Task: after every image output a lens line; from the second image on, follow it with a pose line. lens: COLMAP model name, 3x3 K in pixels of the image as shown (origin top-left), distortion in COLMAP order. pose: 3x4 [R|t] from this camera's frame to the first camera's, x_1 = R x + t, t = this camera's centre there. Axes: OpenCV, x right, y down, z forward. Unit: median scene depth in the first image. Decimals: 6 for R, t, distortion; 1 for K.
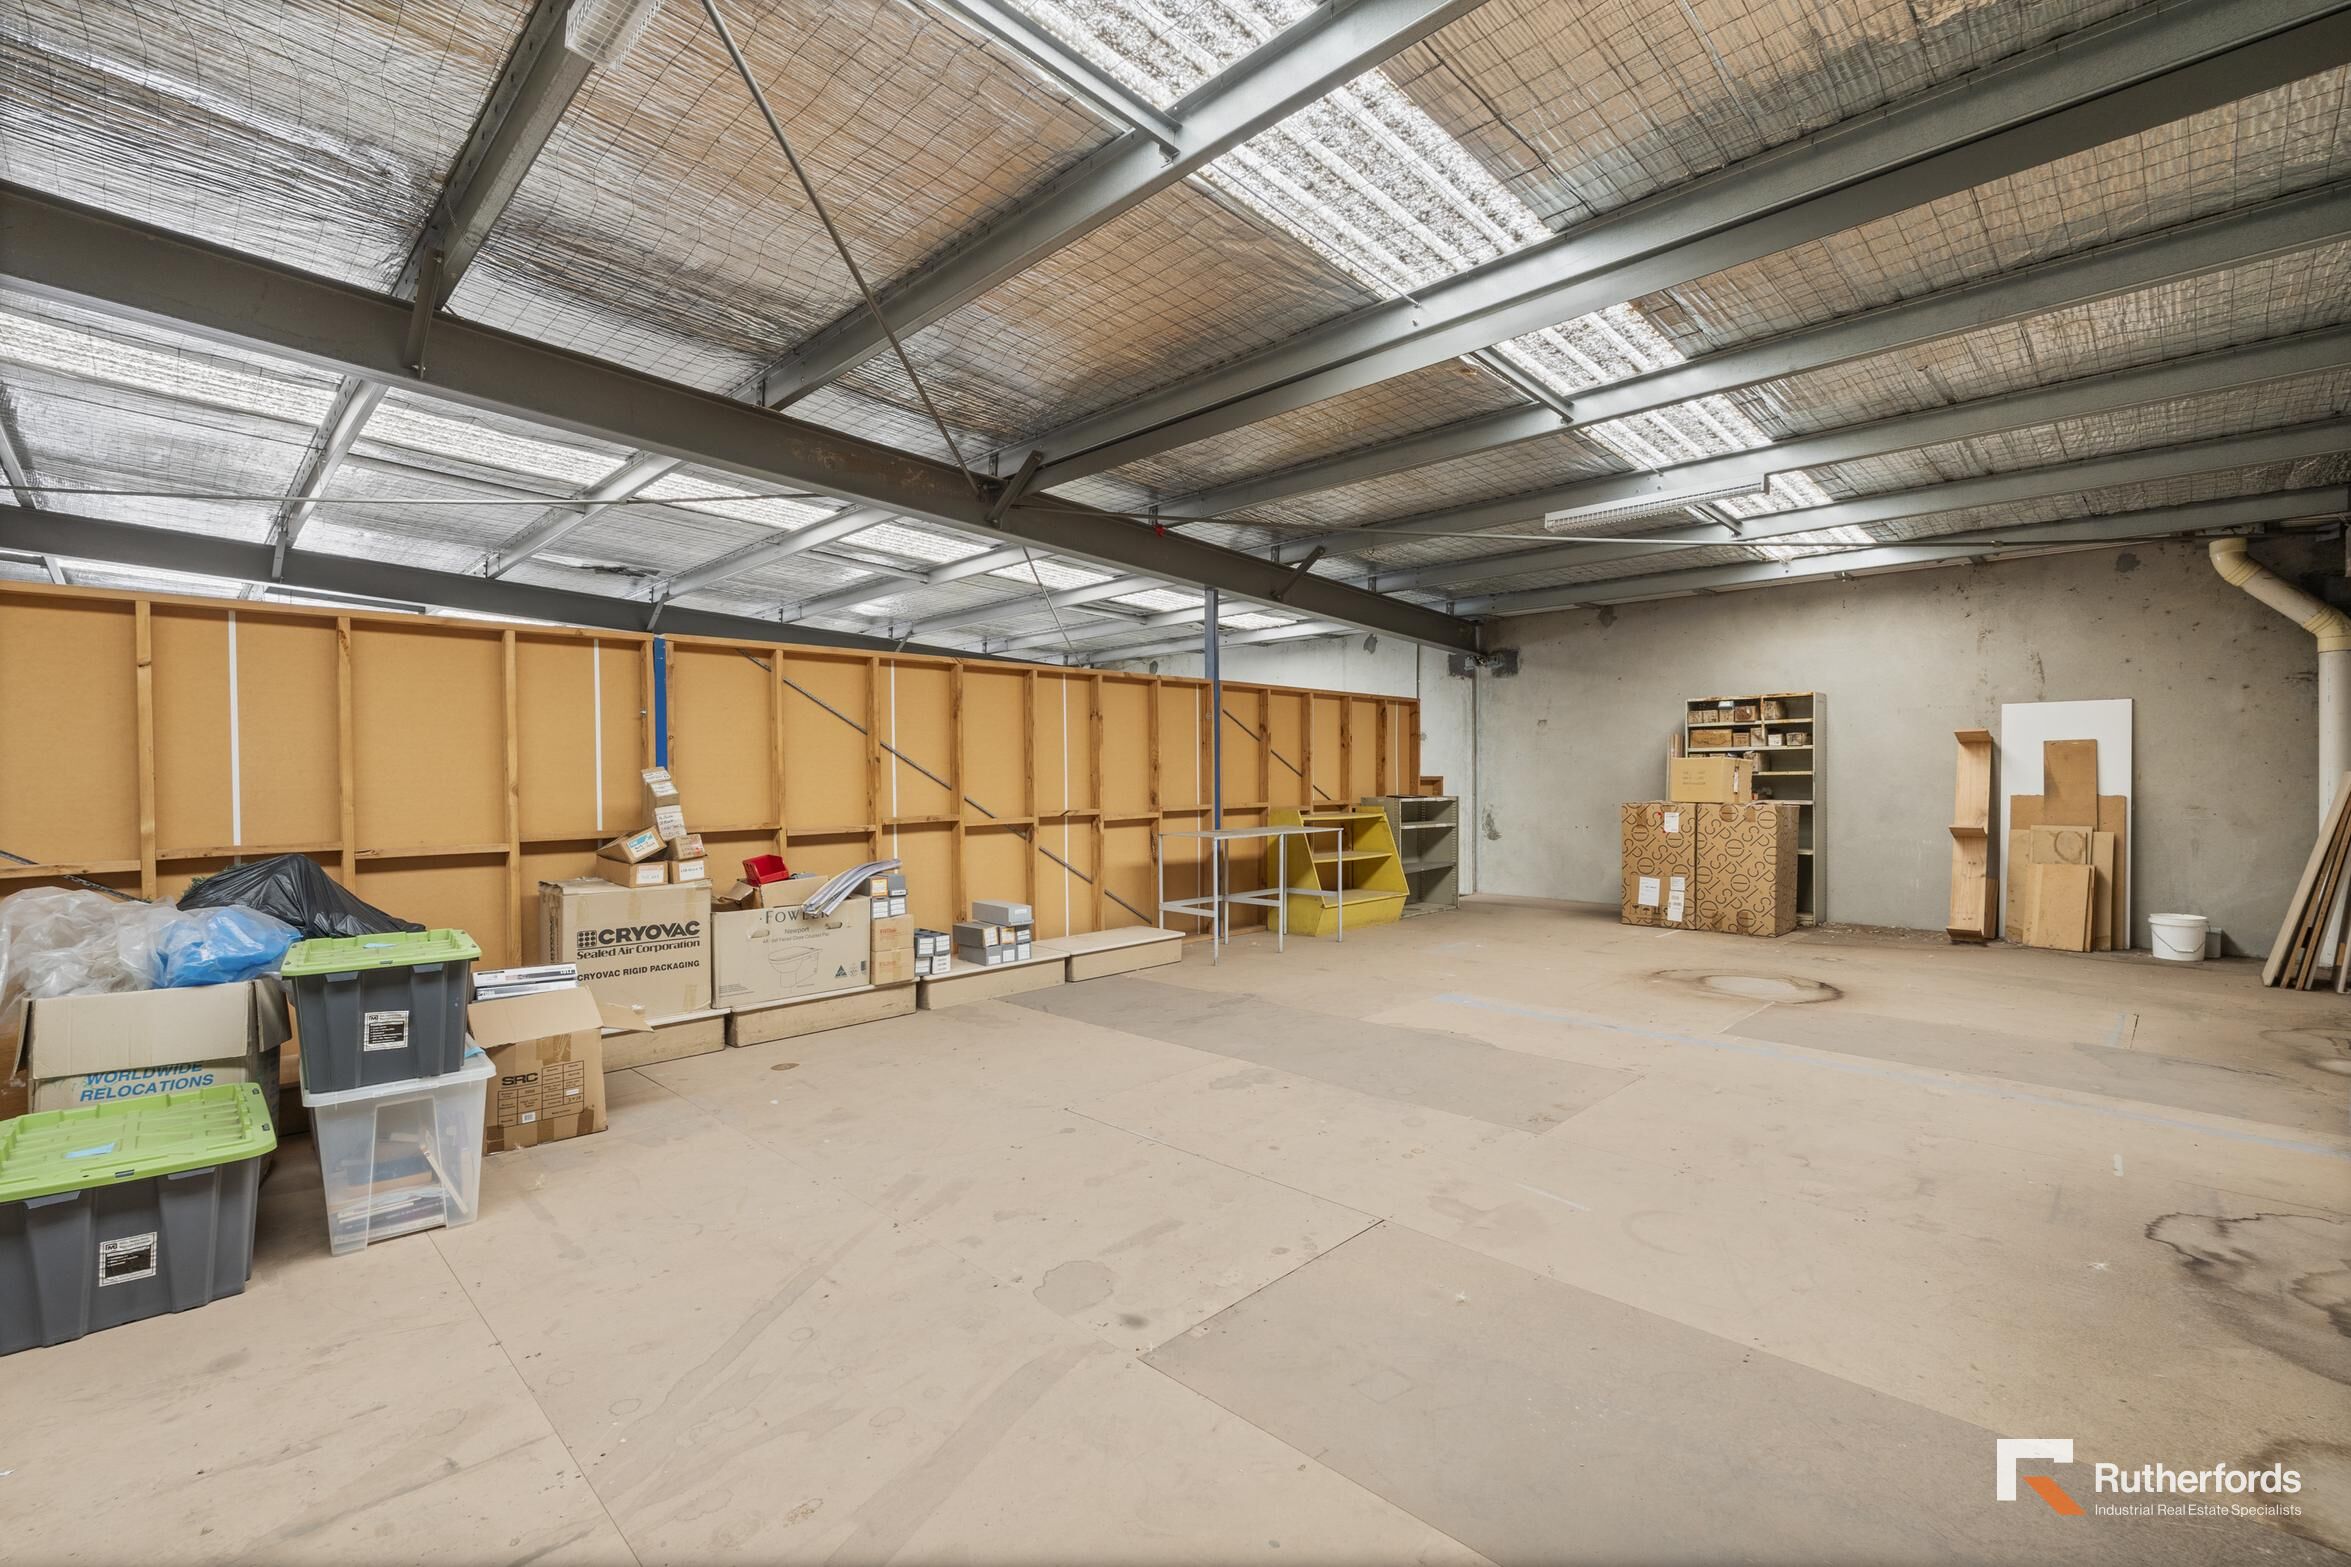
lens RADIAL K [[1024.8, 0, 1175.6], [0, 1024.8, 789.0], [0, 0, 1]] dist [-0.006531, 0.000604]
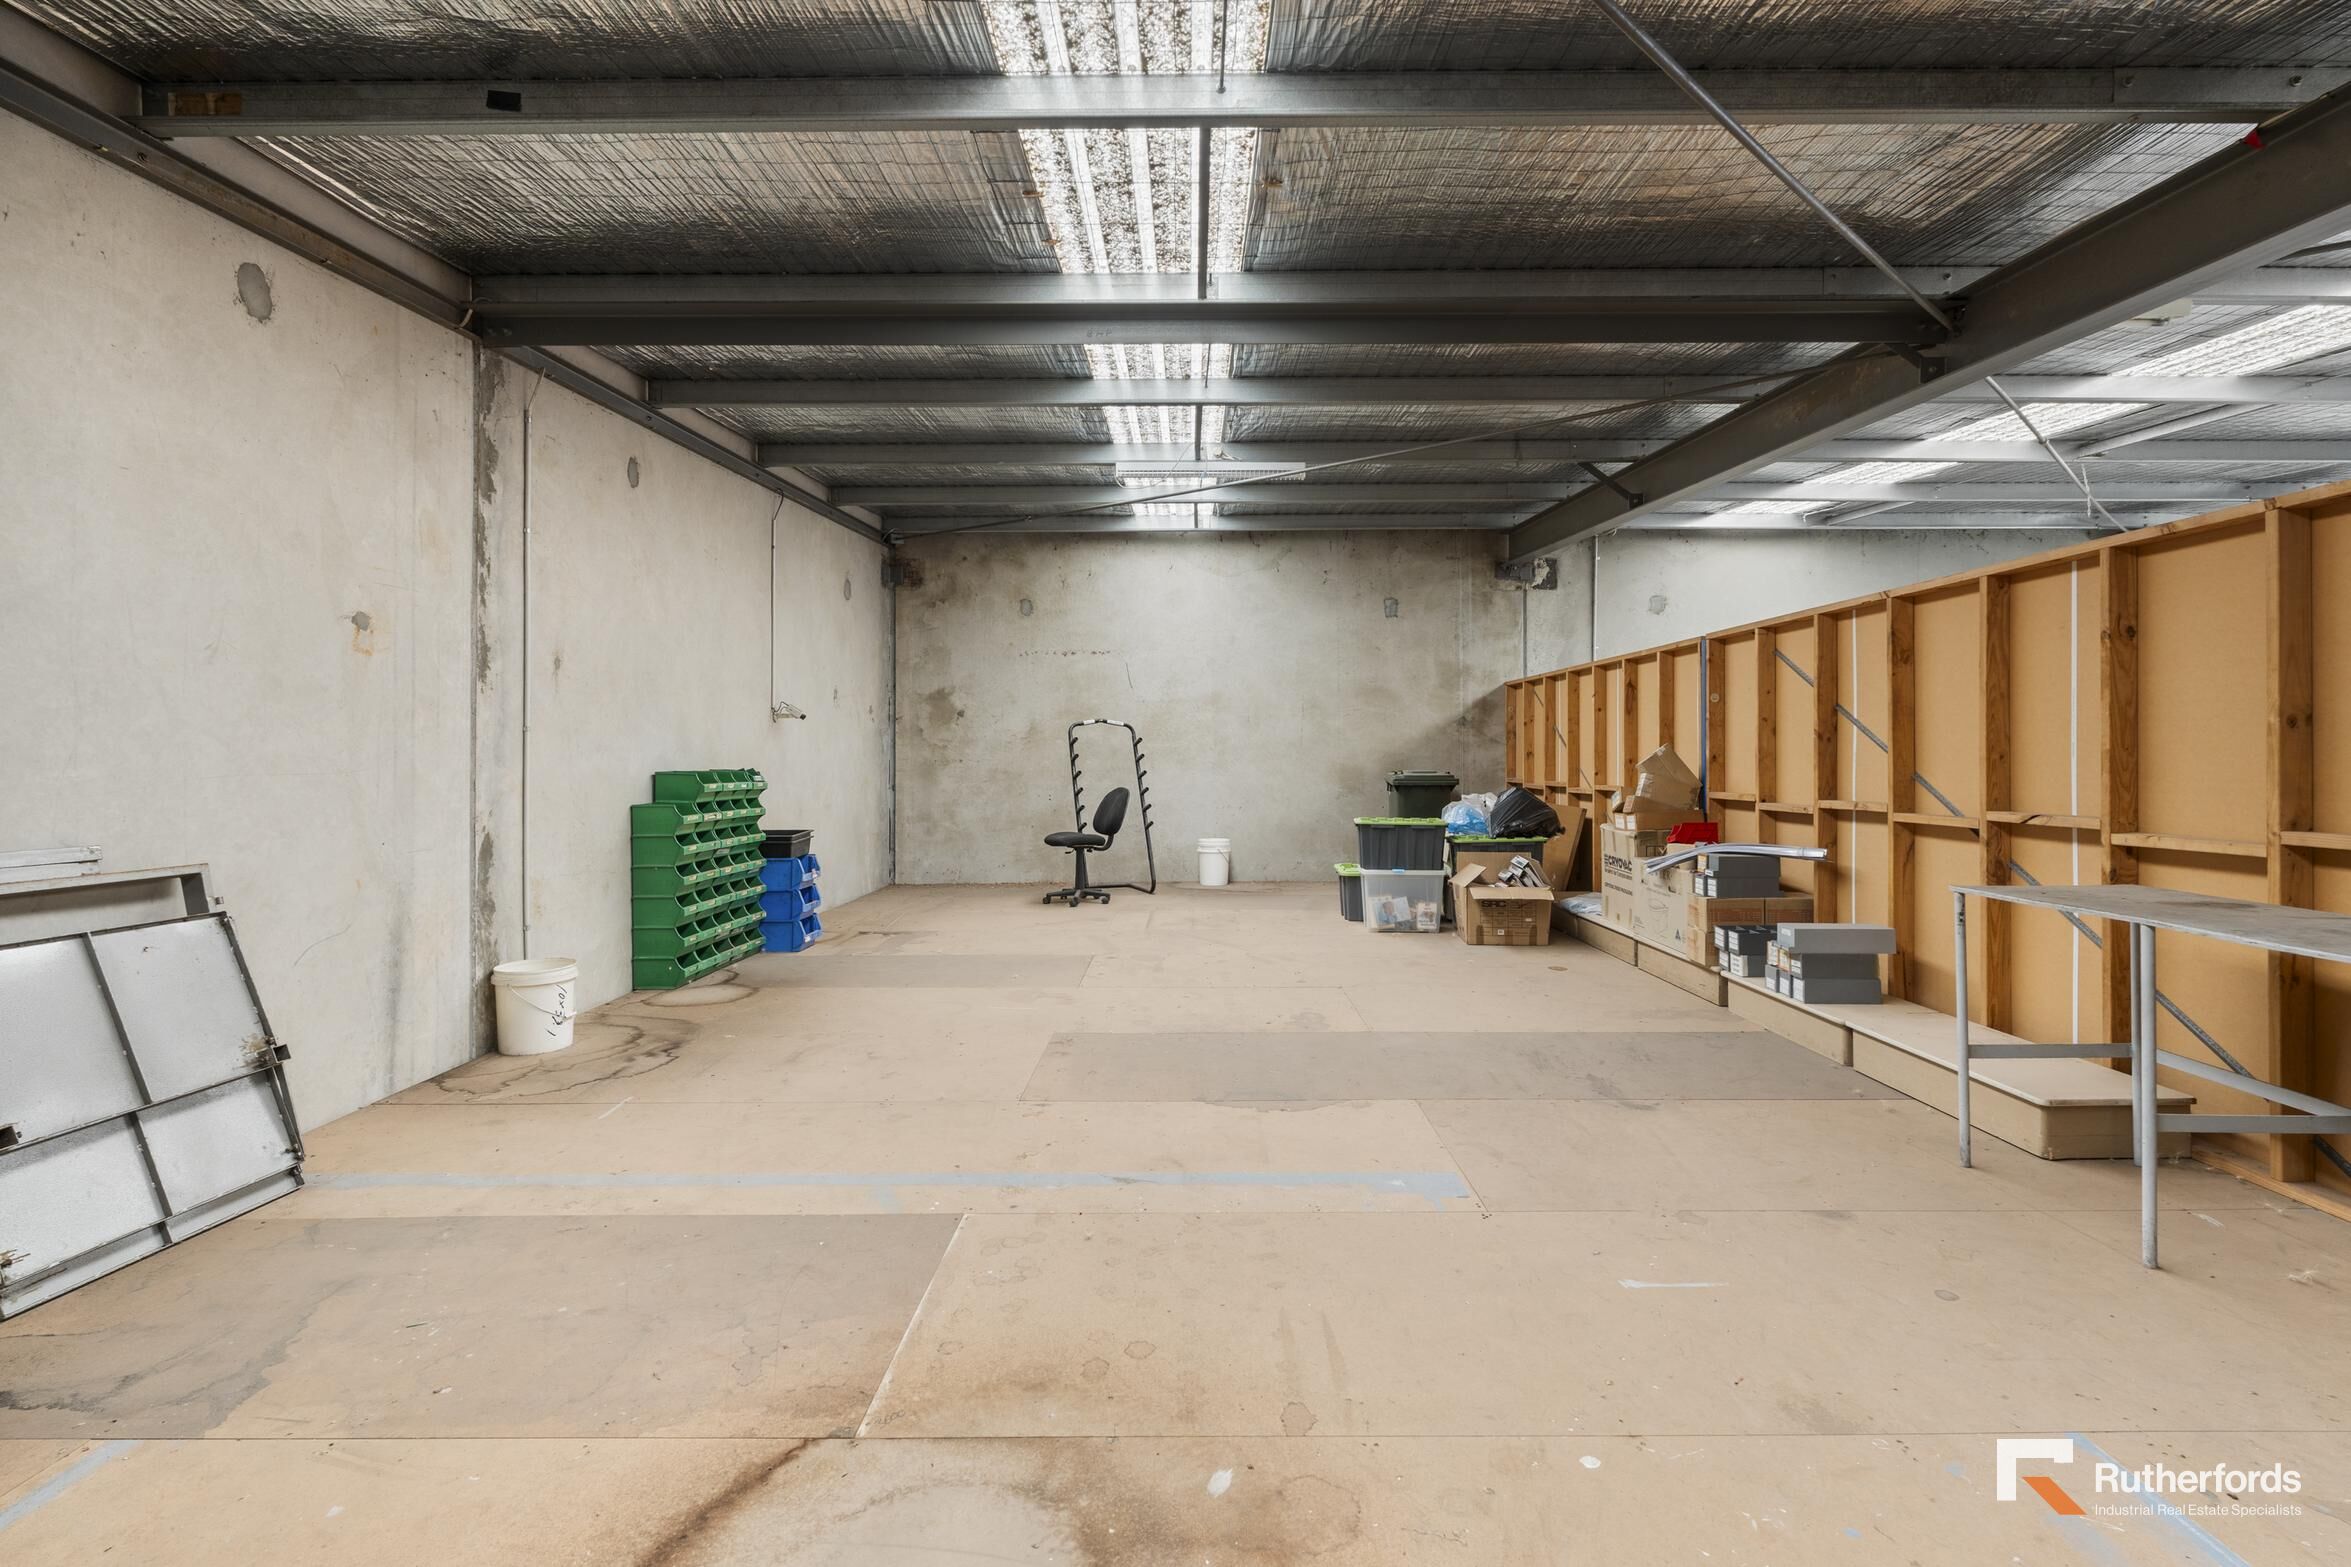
lens RADIAL K [[1024.8, 0, 1175.6], [0, 1024.8, 789.0], [0, 0, 1]] dist [-0.006531, 0.000604]
pose [[-0.717905, 0.031010, -0.695450, 0.680921], [-0.000626, 0.998978, 0.045190, -0.019366], [0.696141, 0.032877, -0.717152, 1.208732]]
